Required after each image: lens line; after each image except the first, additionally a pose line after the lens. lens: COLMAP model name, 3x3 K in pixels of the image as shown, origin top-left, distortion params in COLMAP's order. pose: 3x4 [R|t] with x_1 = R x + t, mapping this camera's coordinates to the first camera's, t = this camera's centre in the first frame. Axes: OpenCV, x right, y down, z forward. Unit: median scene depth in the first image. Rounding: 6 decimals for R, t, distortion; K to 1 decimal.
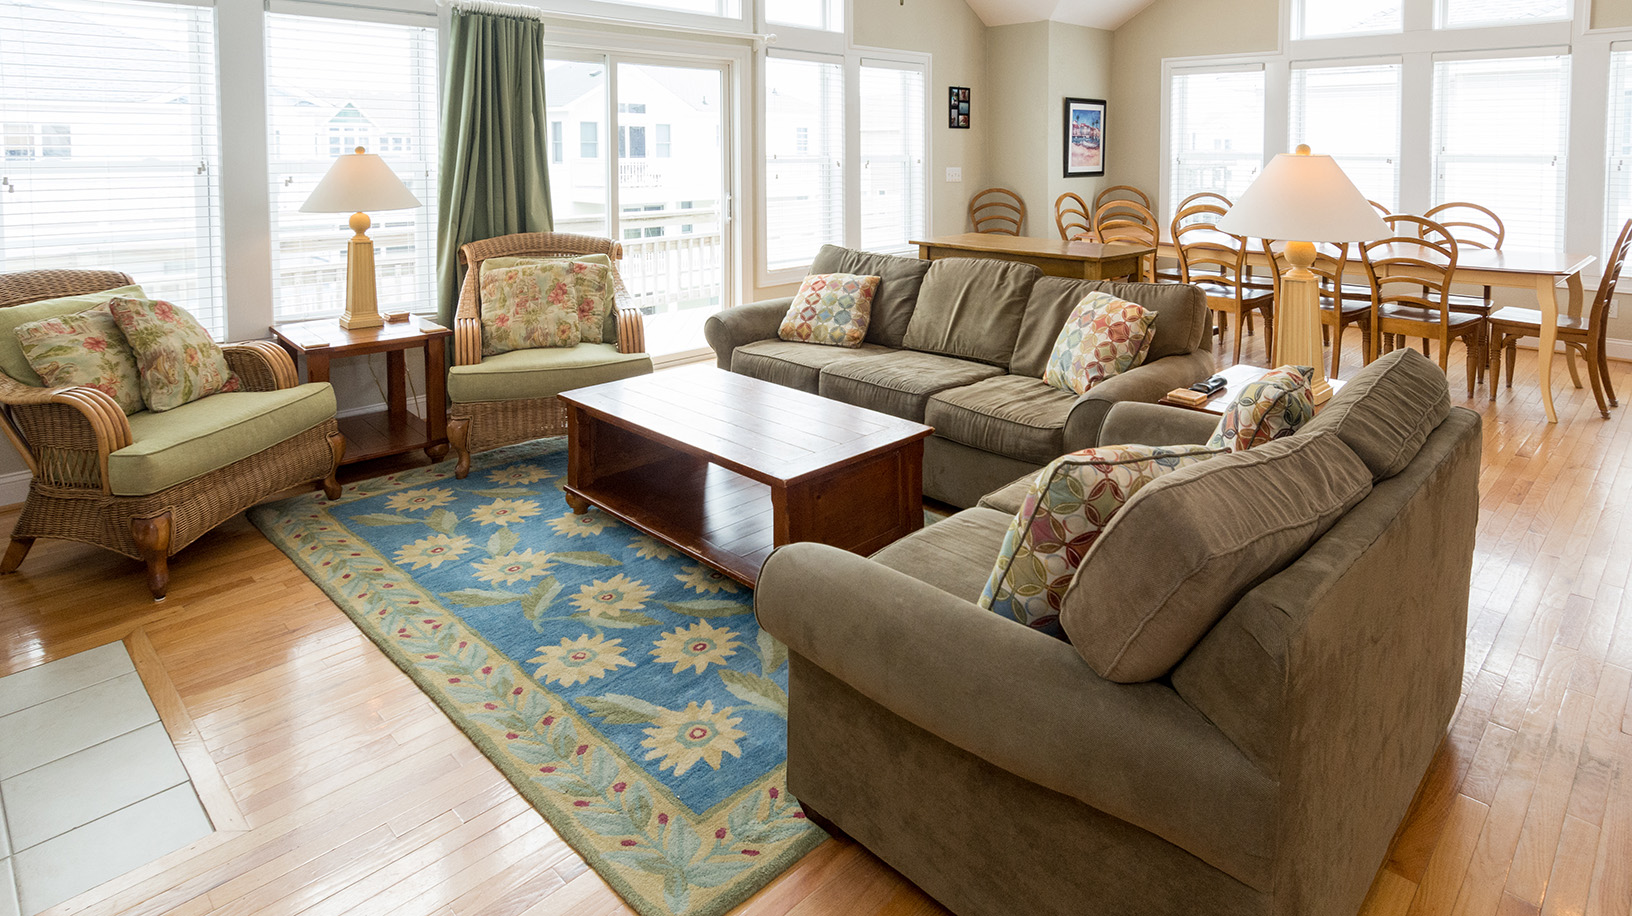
lens RADIAL K [[881.0, 0, 816.0], [0, 881.0, 458.0], [0, 0, 1]] dist [0.001359, 0.000264]
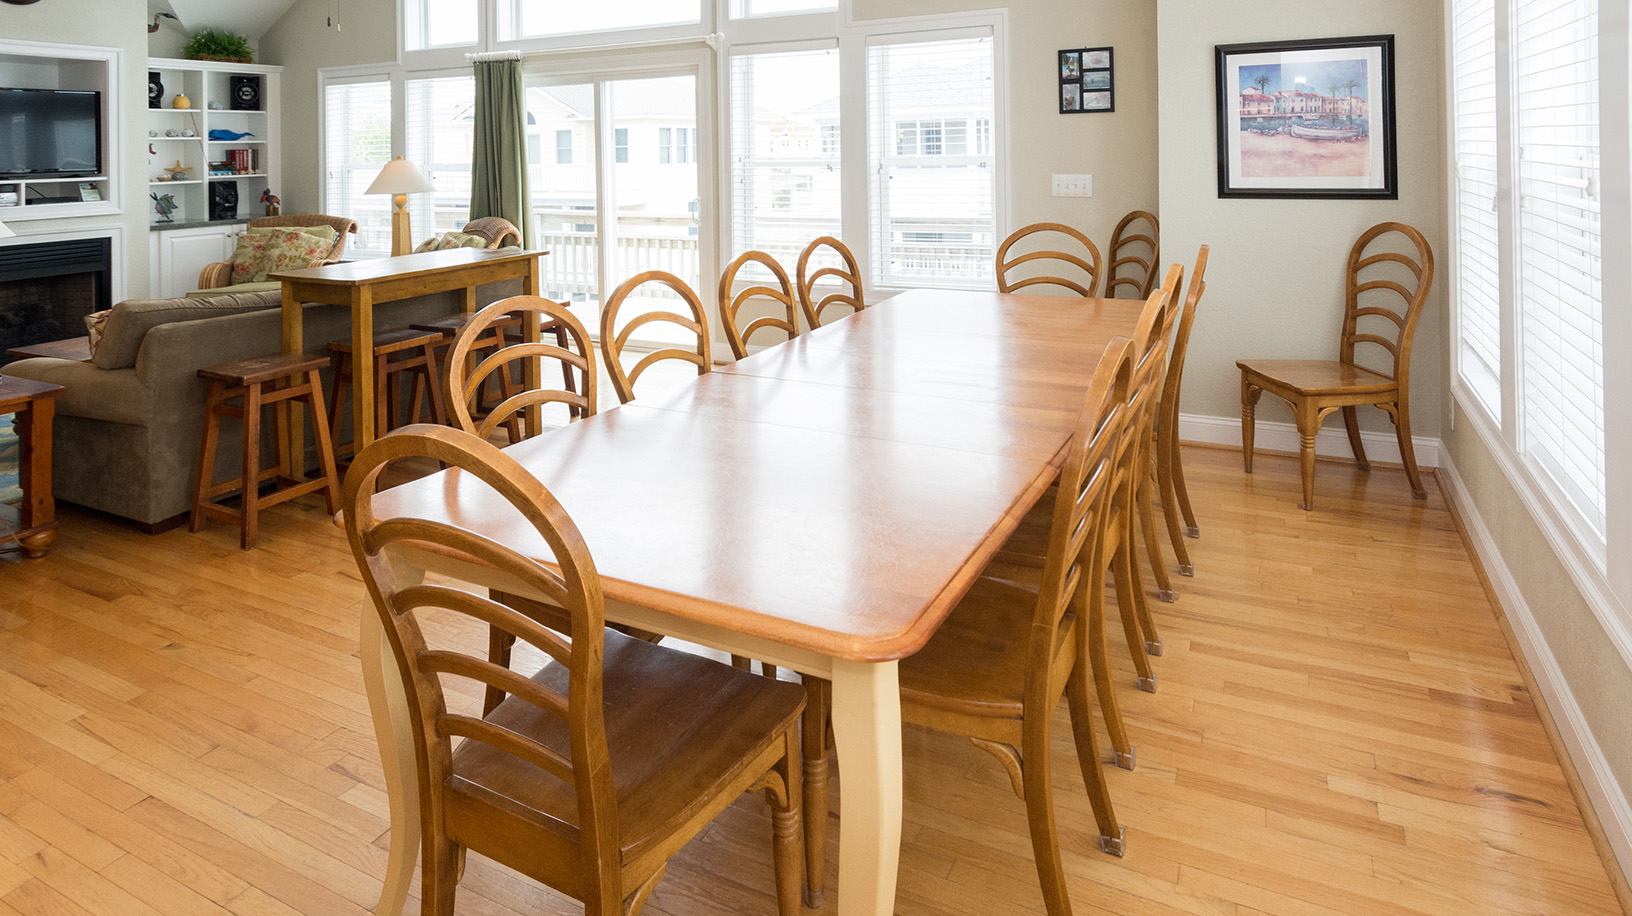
lens RADIAL K [[881.0, 0, 816.0], [0, 881.0, 458.0], [0, 0, 1]] dist [0.001359, 0.000264]
pose [[0.320379, 0.312844, -0.894140, 0.777384], [-0.293243, 0.930282, 0.220418, -0.228992], [0.900758, 0.191583, 0.389782, 0.635204]]
